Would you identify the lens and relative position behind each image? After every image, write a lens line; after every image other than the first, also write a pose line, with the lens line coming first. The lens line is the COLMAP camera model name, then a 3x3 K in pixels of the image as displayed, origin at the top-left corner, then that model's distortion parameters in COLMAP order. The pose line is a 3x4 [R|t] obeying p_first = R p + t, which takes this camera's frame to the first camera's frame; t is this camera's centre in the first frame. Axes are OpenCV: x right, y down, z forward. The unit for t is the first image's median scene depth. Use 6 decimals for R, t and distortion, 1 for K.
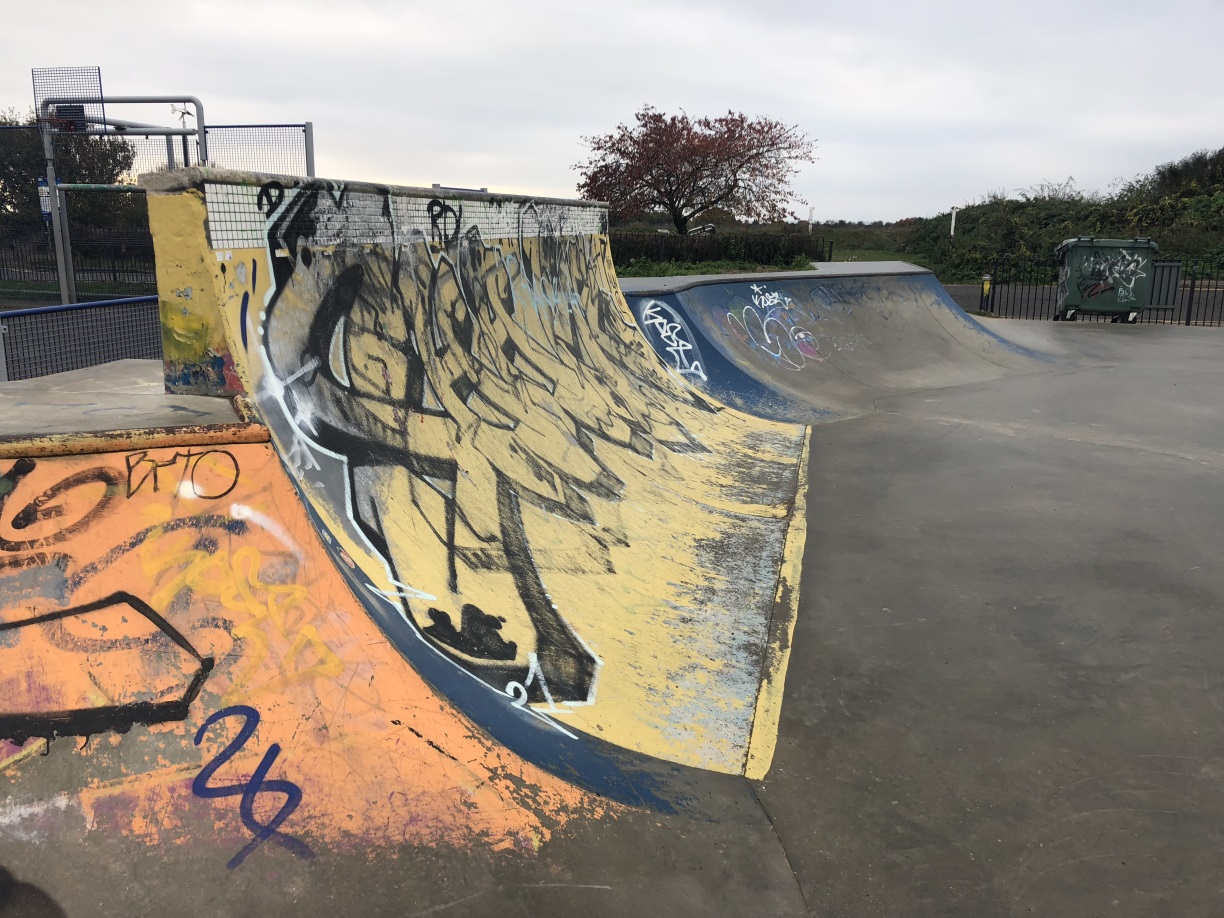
lens RADIAL K [[997.6, 0, 578.6], [0, 997.6, 460.5], [0, 0, 1]] dist [0.036169, -0.031982]
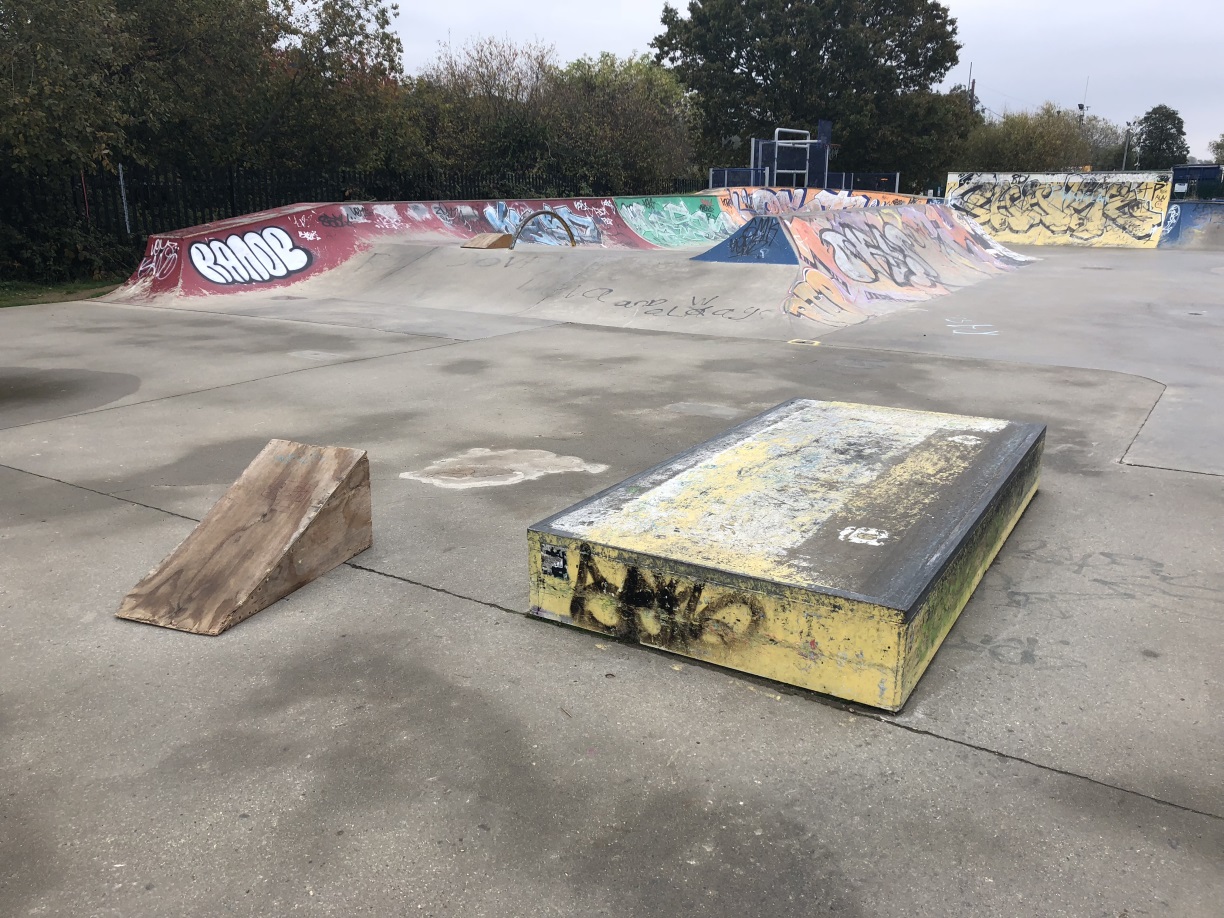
lens RADIAL K [[997.6, 0, 606.8], [0, 997.6, 450.3], [0, 0, 1]] dist [0.036169, -0.031982]
pose [[-0.326908, 0.234477, -0.915506, 6.672067], [-0.230090, 0.919835, 0.317746, -0.105744], [0.916619, 0.314523, -0.246751, 0.836954]]
